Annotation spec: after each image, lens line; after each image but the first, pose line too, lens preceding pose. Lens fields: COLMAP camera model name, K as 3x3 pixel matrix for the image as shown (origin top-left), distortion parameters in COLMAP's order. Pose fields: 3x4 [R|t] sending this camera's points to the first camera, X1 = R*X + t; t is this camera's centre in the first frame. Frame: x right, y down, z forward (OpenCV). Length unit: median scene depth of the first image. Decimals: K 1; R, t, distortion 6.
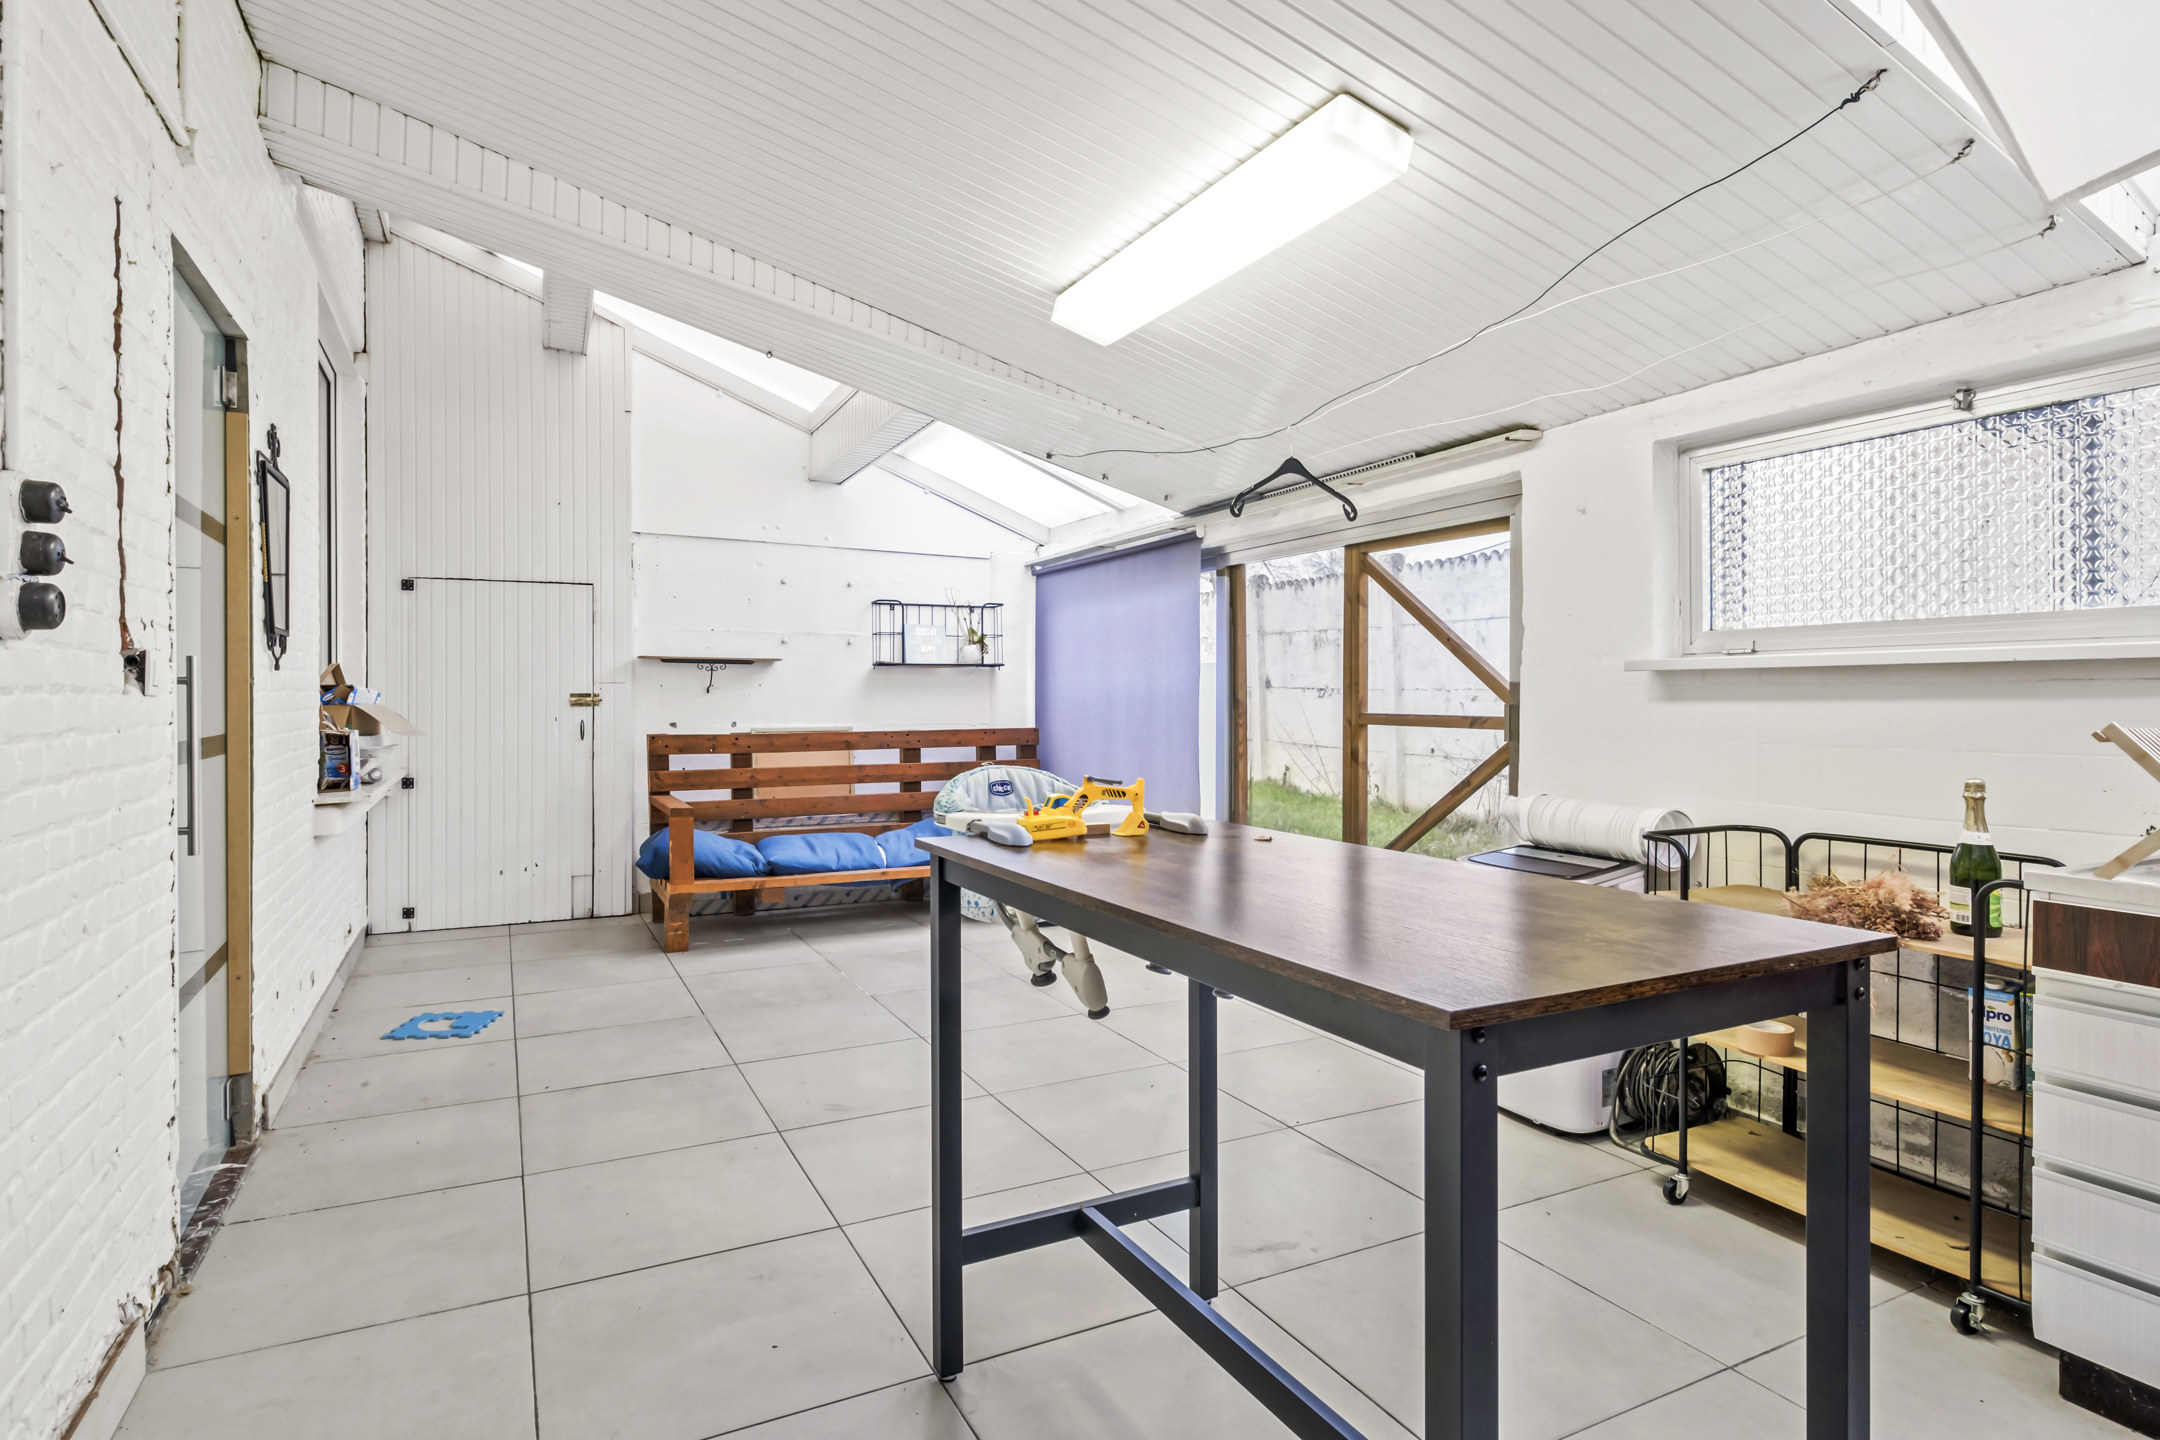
lens RADIAL K [[1109.6, 0, 1075.7], [0, 1109.6, 705.3], [0, 0, 1]] dist [0.001301, 0.000106]
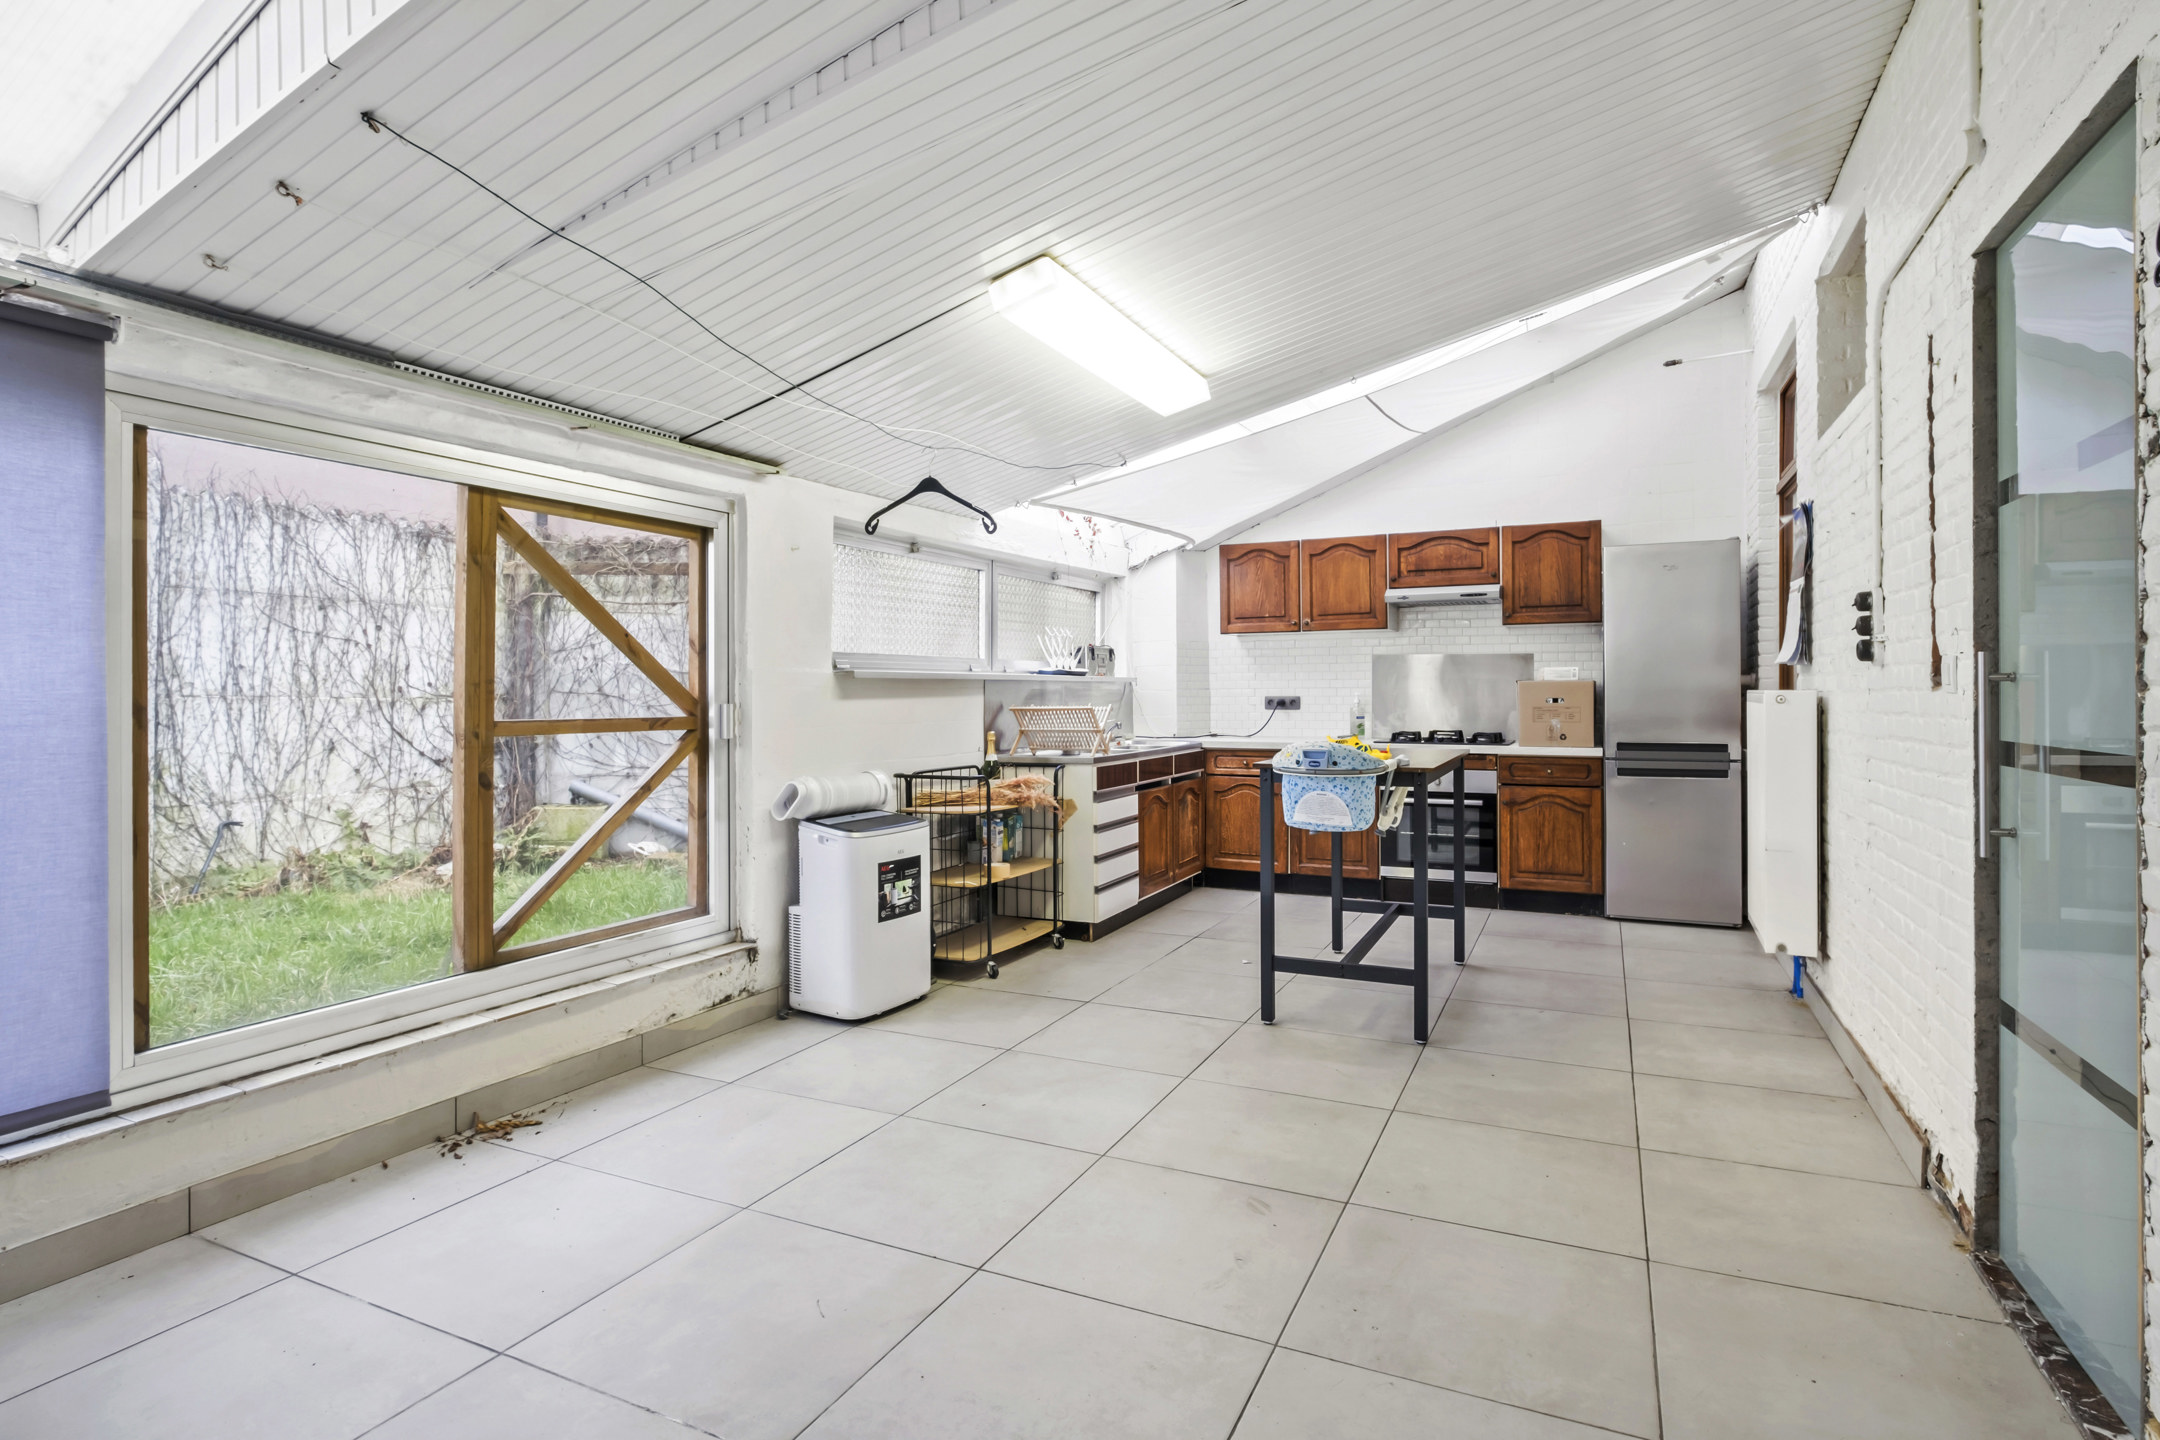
lens RADIAL K [[1109.6, 0, 1075.6], [0, 1109.6, 704.5], [0, 0, 1]] dist [0.001301, 0.000106]
pose [[-0.603571, -0.007970, 0.797270, -0.704741], [0.013606, 0.999701, 0.020294, -0.018530], [-0.797193, 0.023096, -0.603282, 1.437971]]
